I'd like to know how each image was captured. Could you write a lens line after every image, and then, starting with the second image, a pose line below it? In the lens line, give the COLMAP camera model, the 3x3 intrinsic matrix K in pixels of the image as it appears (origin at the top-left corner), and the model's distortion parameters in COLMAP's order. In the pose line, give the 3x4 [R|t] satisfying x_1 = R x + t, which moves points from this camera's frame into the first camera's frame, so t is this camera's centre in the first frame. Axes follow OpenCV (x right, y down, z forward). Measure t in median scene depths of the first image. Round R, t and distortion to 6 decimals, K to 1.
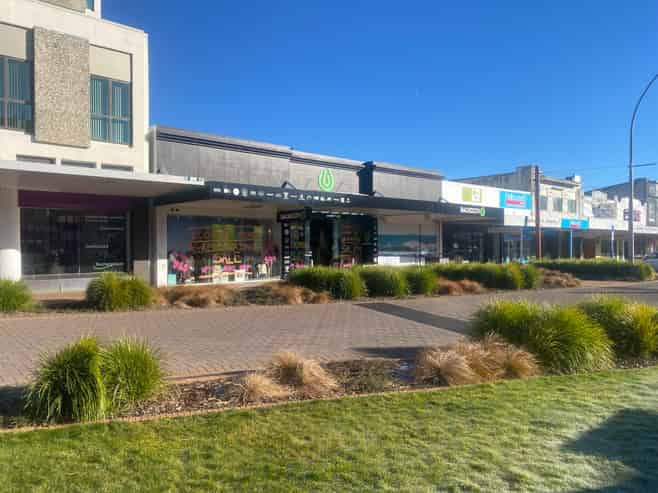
lens RADIAL K [[497.3, 0, 329.0], [0, 497.3, 246.5], [0, 0, 1]] dist [-0.001501, -0.000961]
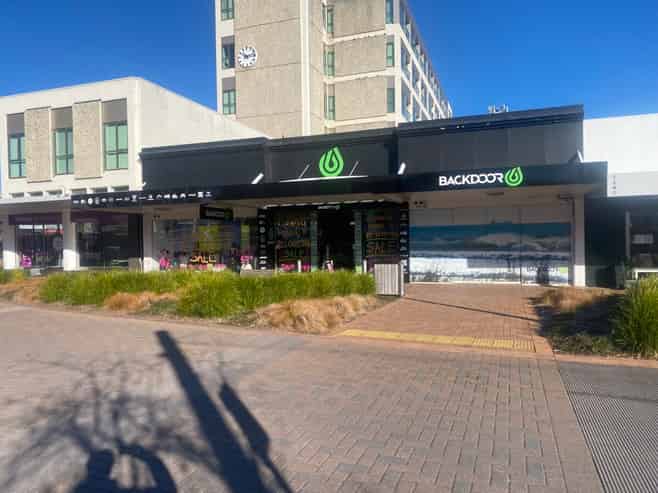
lens RADIAL K [[497.3, 0, 329.0], [0, 497.3, 246.5], [0, 0, 1]] dist [-0.001501, -0.000961]
pose [[0.470872, -0.000858, -0.882201, 0.788541], [0.013528, 0.999889, 0.006248, -0.002461], [0.882098, -0.014877, 0.470831, 0.674007]]
